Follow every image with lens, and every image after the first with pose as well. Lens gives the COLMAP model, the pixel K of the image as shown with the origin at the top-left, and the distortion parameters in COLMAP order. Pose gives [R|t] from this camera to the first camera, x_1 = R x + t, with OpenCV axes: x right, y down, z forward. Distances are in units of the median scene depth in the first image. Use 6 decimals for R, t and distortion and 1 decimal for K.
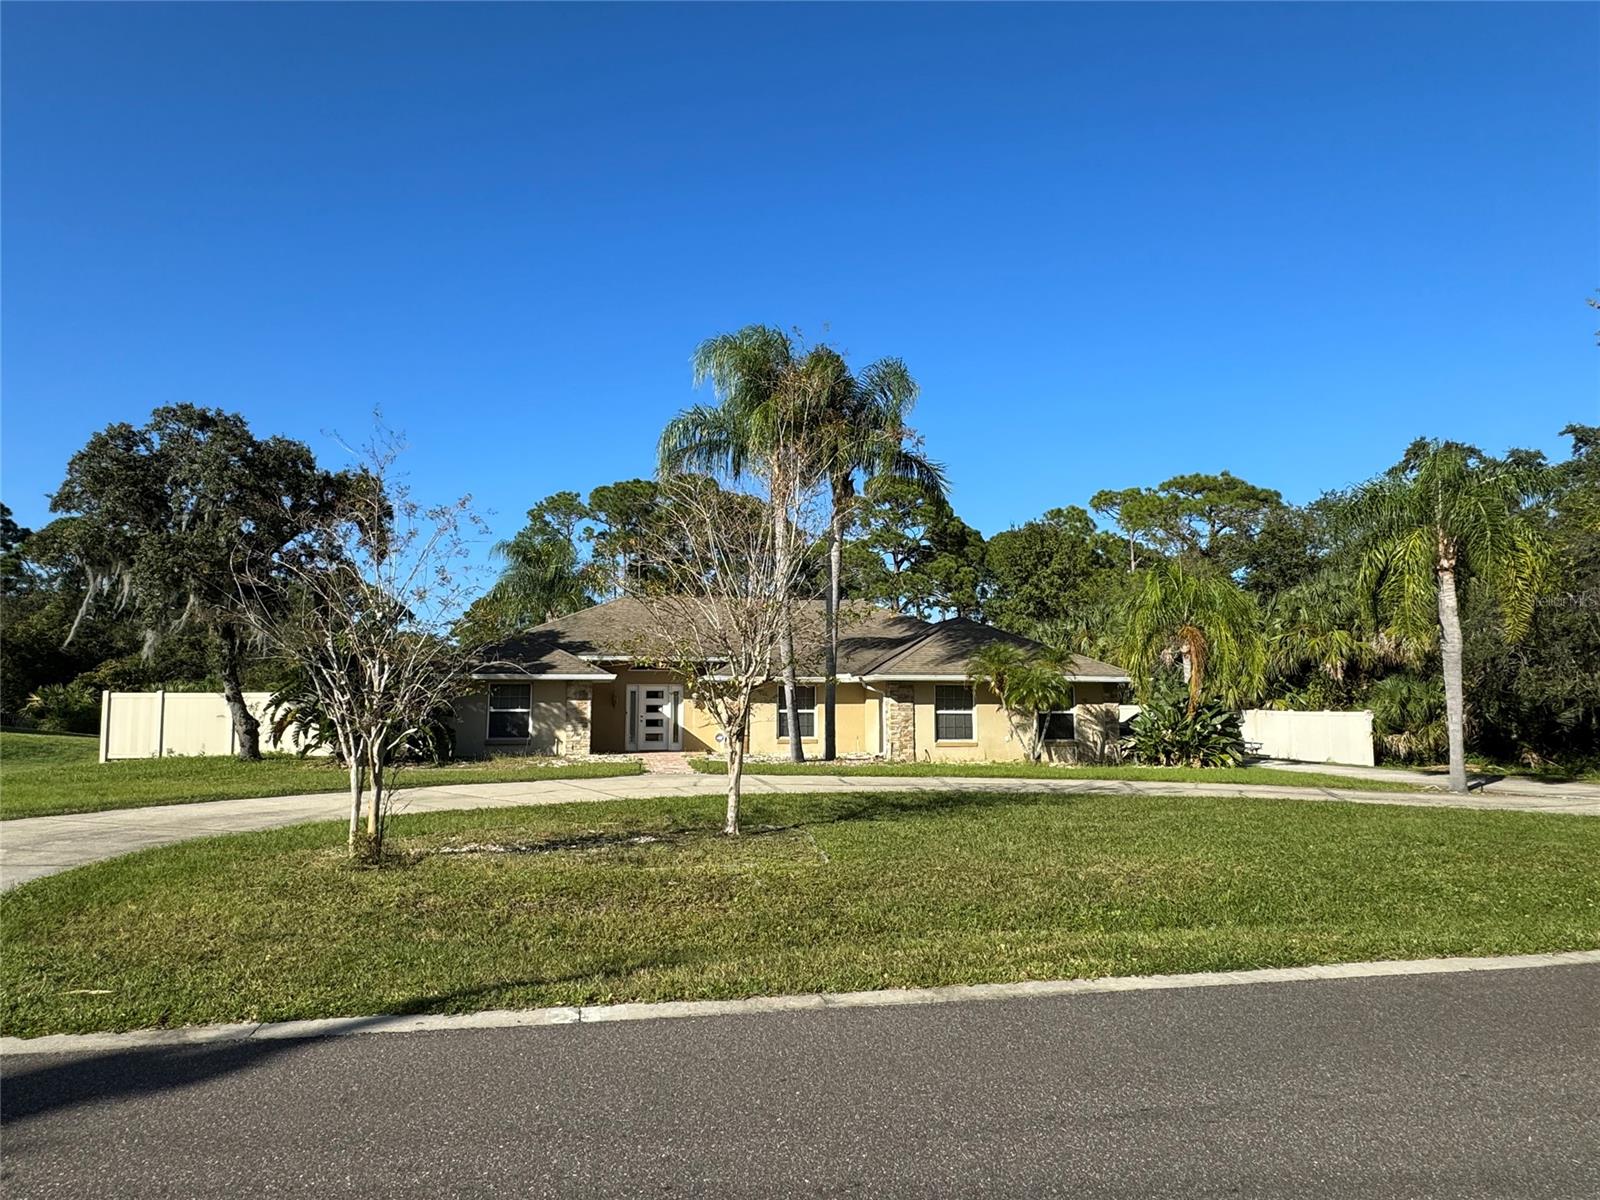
lens RADIAL K [[943.9, 0, 800.0], [0, 943.9, 600.0], [0, 0, 1]] dist [0.000612, -0.000151]
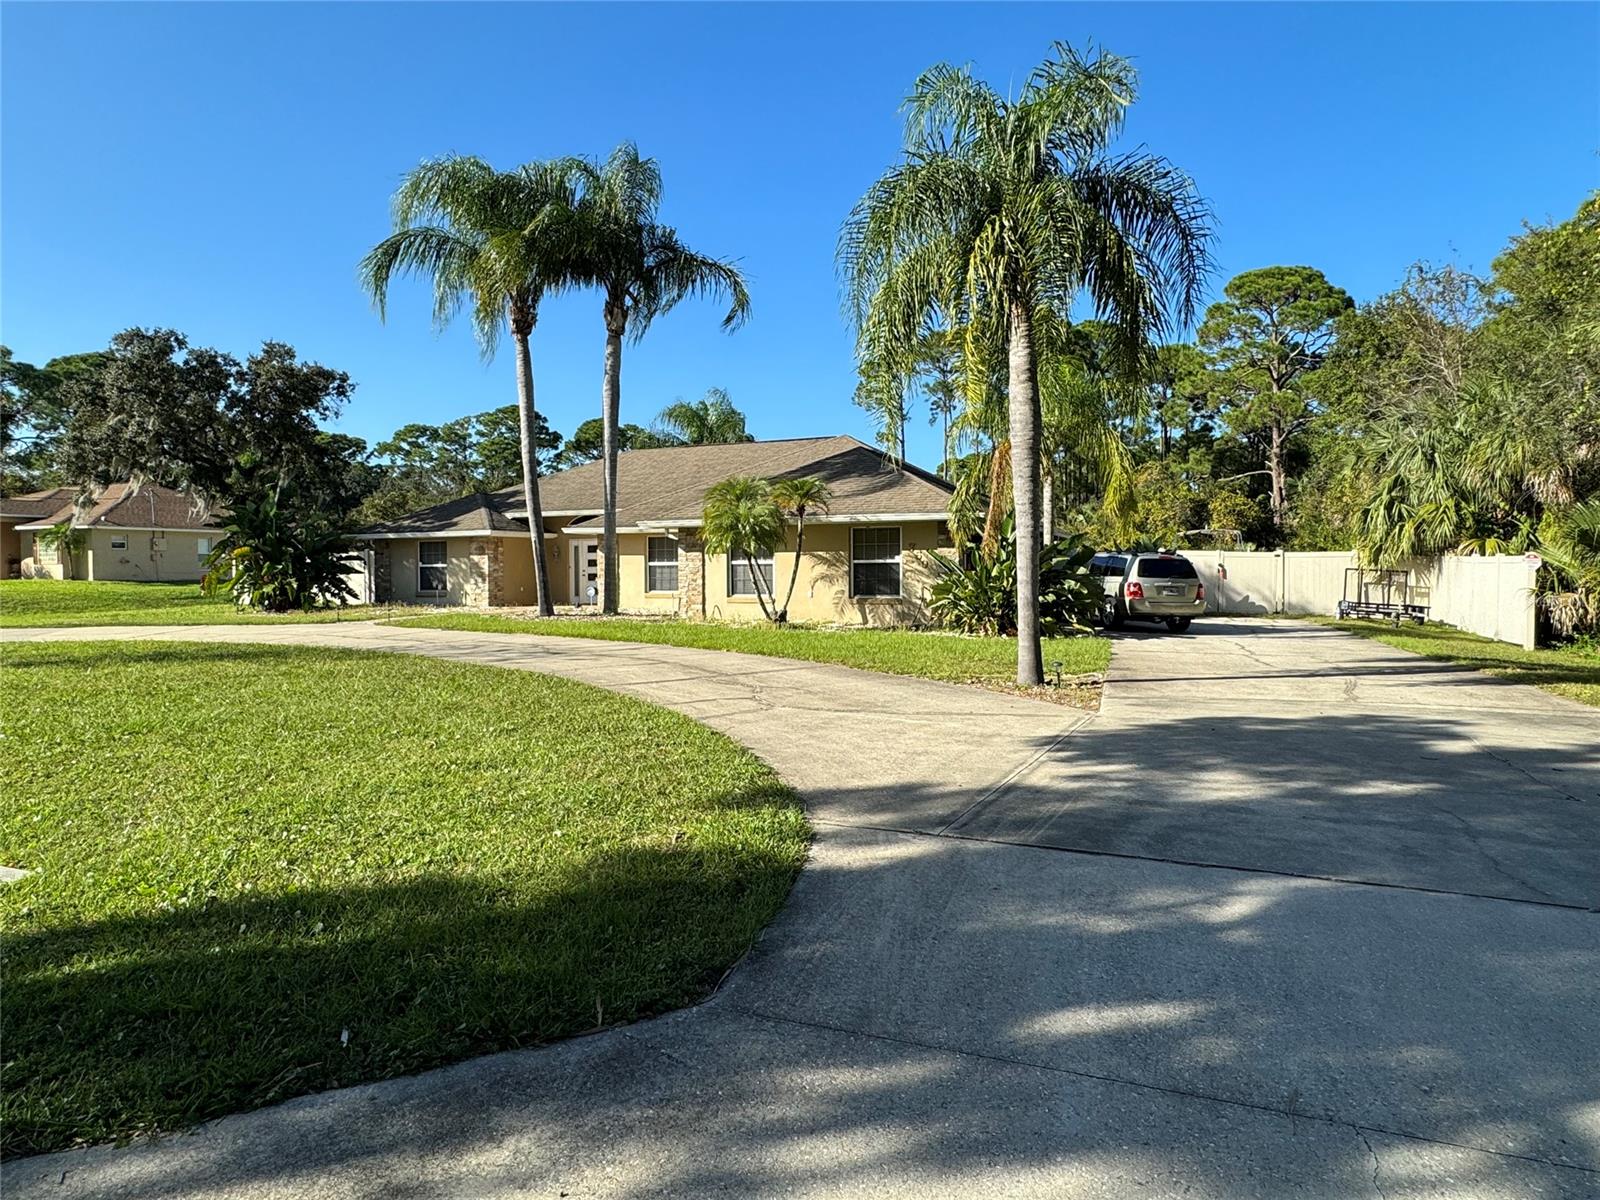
lens RADIAL K [[949.2, 0, 804.6], [0, 949.2, 607.2], [0, 0, 1]] dist [-0.001428, 0.000281]
pose [[0.837672, 0.014407, -0.545983, 0.657706], [0.070304, 0.988492, 0.133947, 0.046864], [0.541630, -0.150588, 0.827019, 0.309723]]
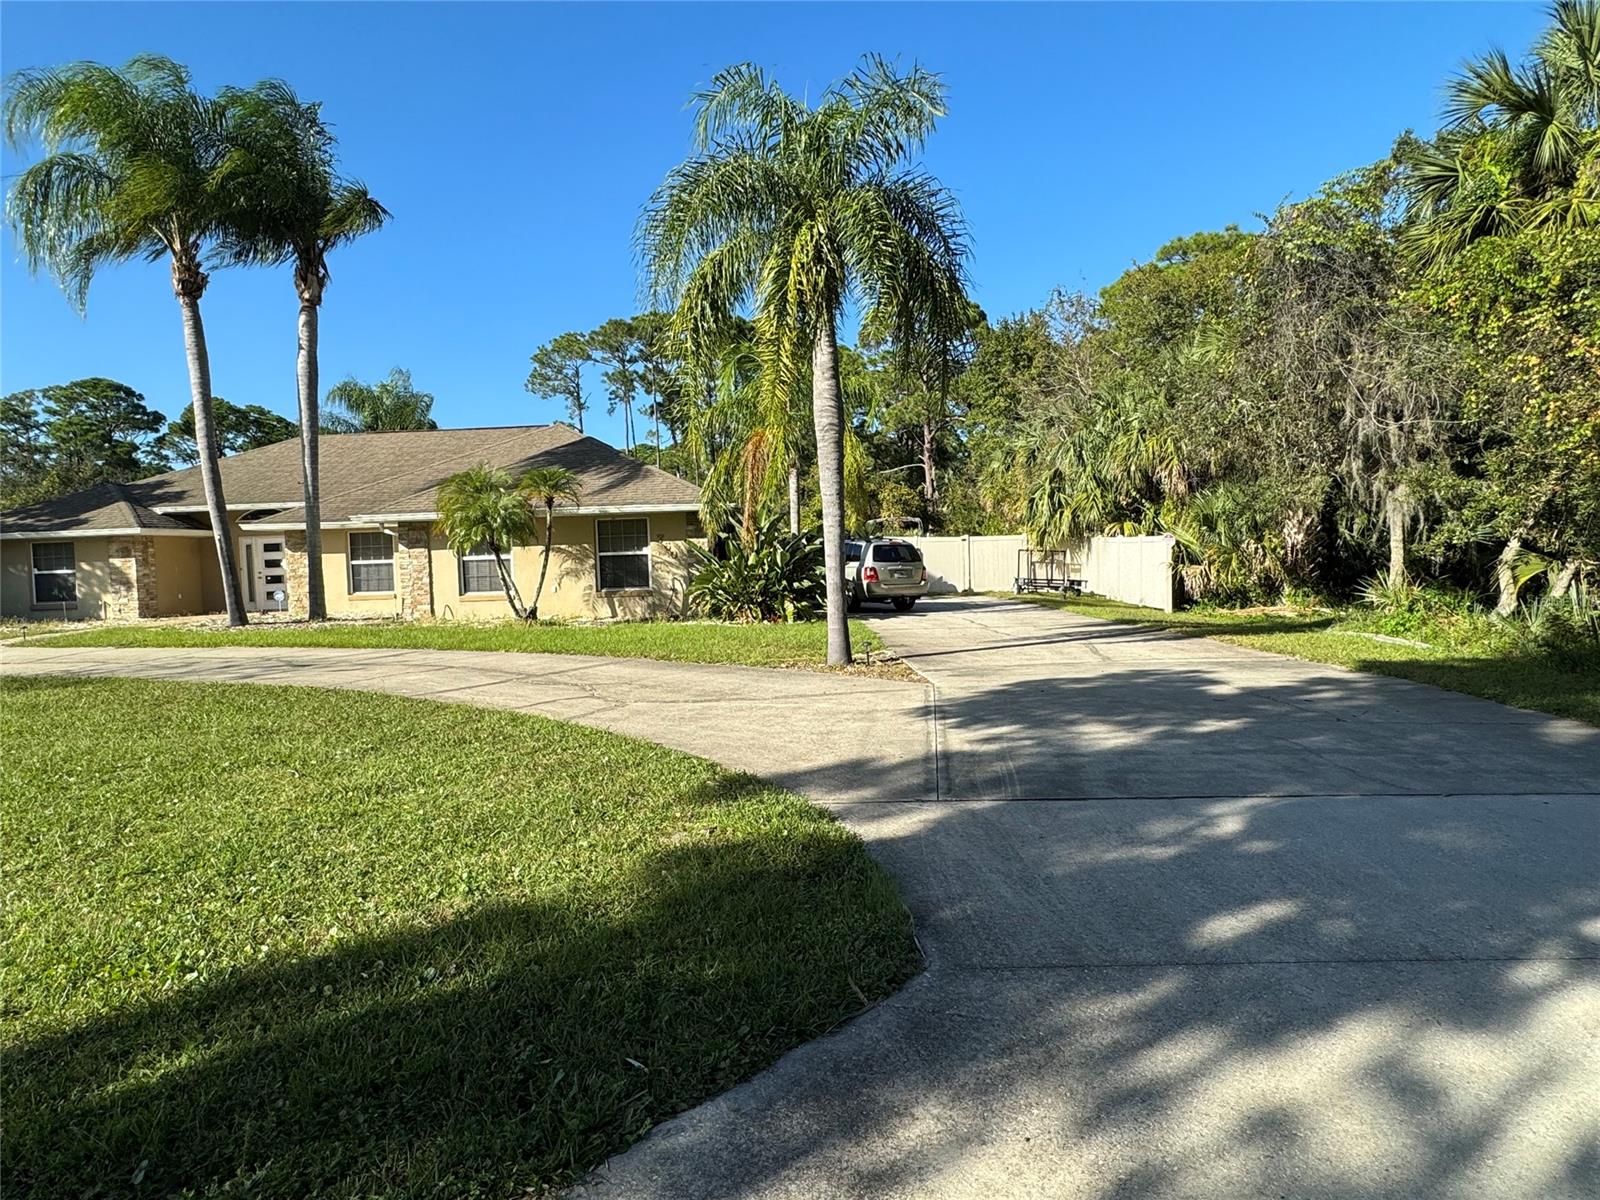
lens RADIAL K [[949.2, 0, 804.6], [0, 949.2, 607.2], [0, 0, 1]] dist [-0.001428, 0.000281]
pose [[0.973628, -0.021126, -0.227162, 0.596399], [0.060168, 0.984230, 0.166349, 0.041943], [0.220066, -0.175630, 0.959544, 0.277705]]
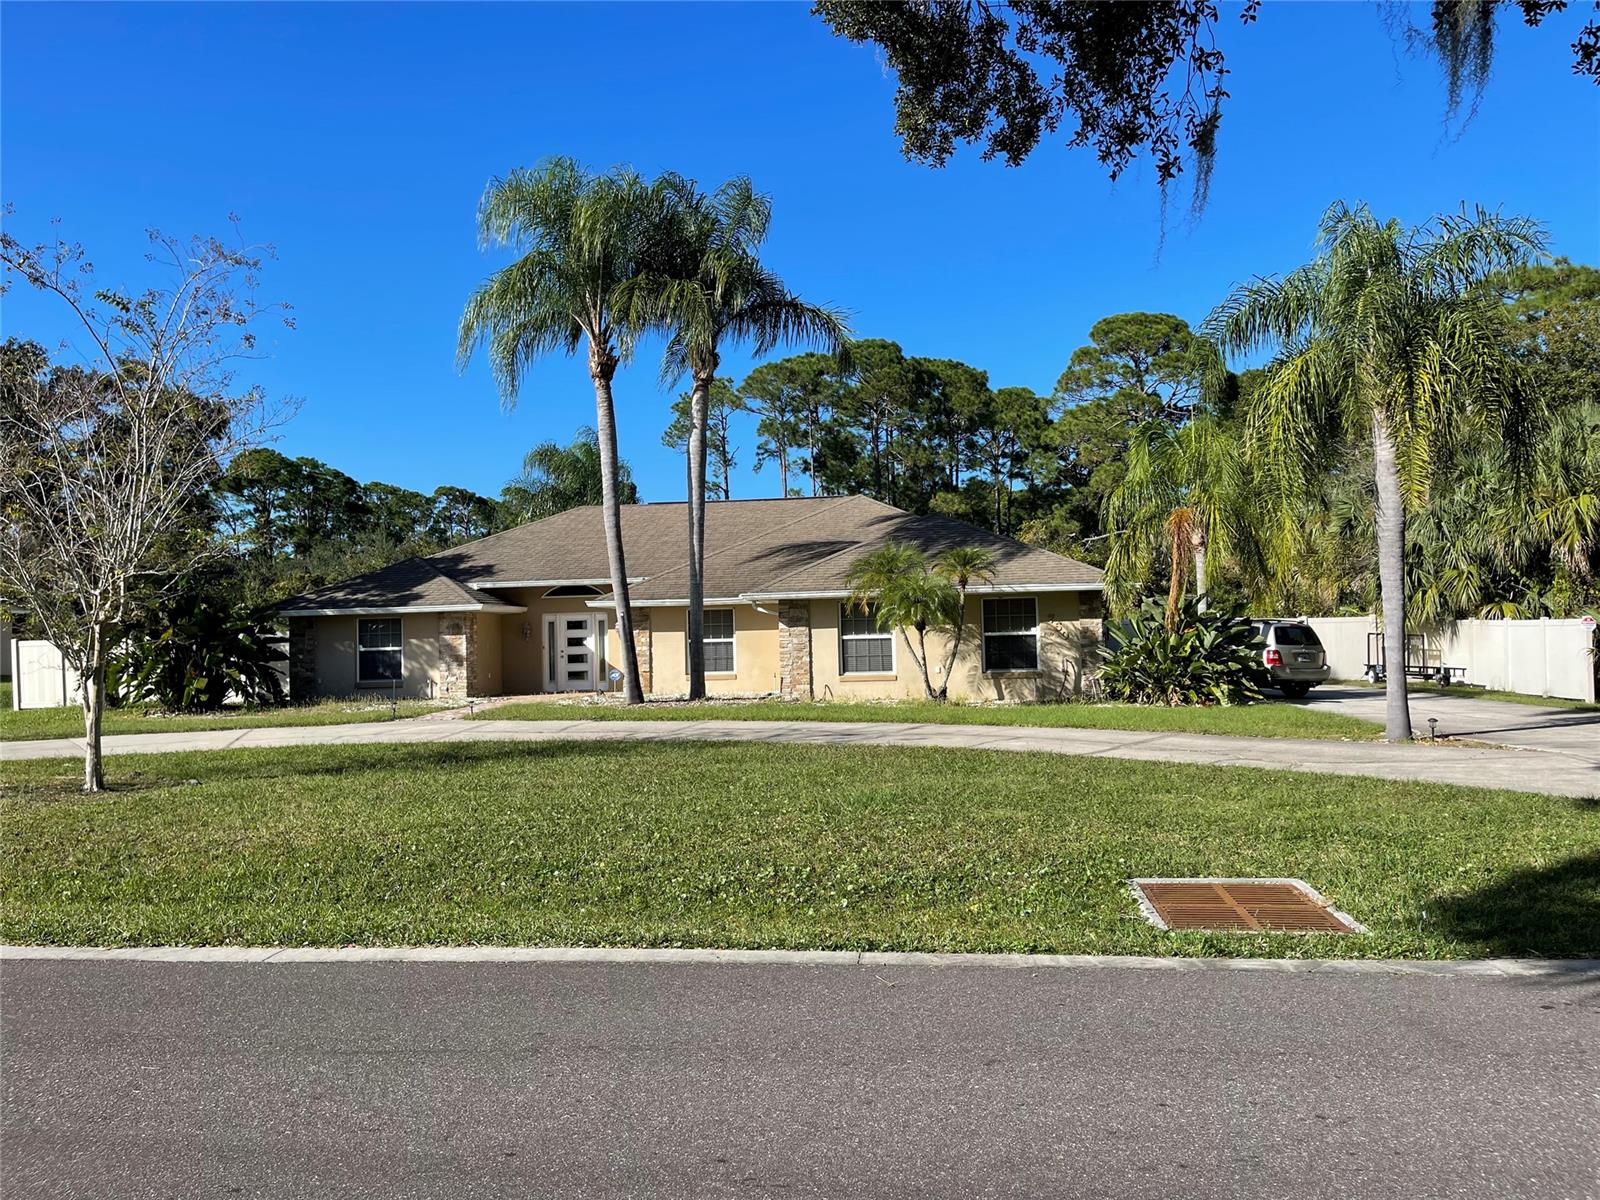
lens RADIAL K [[1206.0, 0, 820.4], [0, 1206.0, 604.7], [0, 0, 1]] dist [0.043244, -0.004837]
pose [[0.957037, -0.034310, -0.287929, 0.406030], [0.059704, 0.995015, 0.079882, 0.010851], [0.283753, -0.093641, 0.954314, 0.046360]]
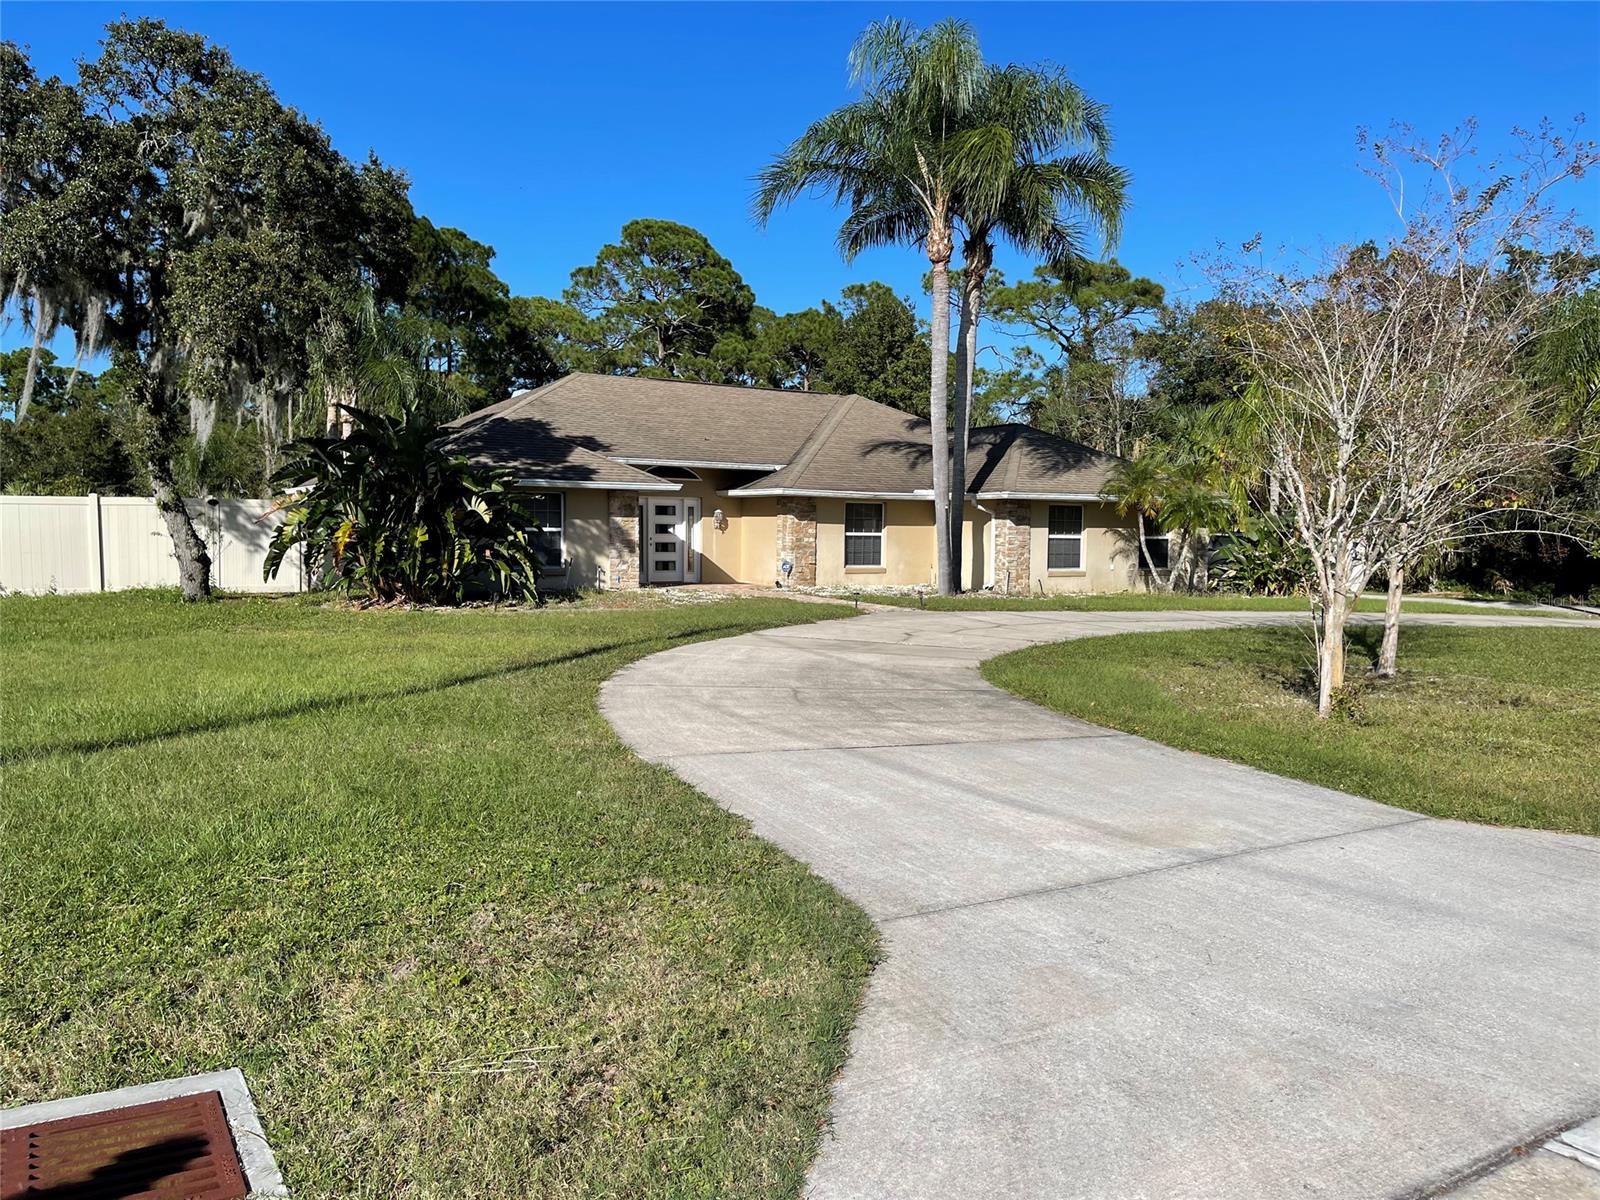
lens RADIAL K [[1206.0, 0, 820.4], [0, 1206.0, 604.7], [0, 0, 1]] dist [0.043244, -0.004837]
pose [[0.934050, -0.011997, 0.356940, -0.433598], [-0.051068, 0.984679, 0.166734, 0.006830], [-0.353472, -0.173966, 0.919127, 0.049981]]
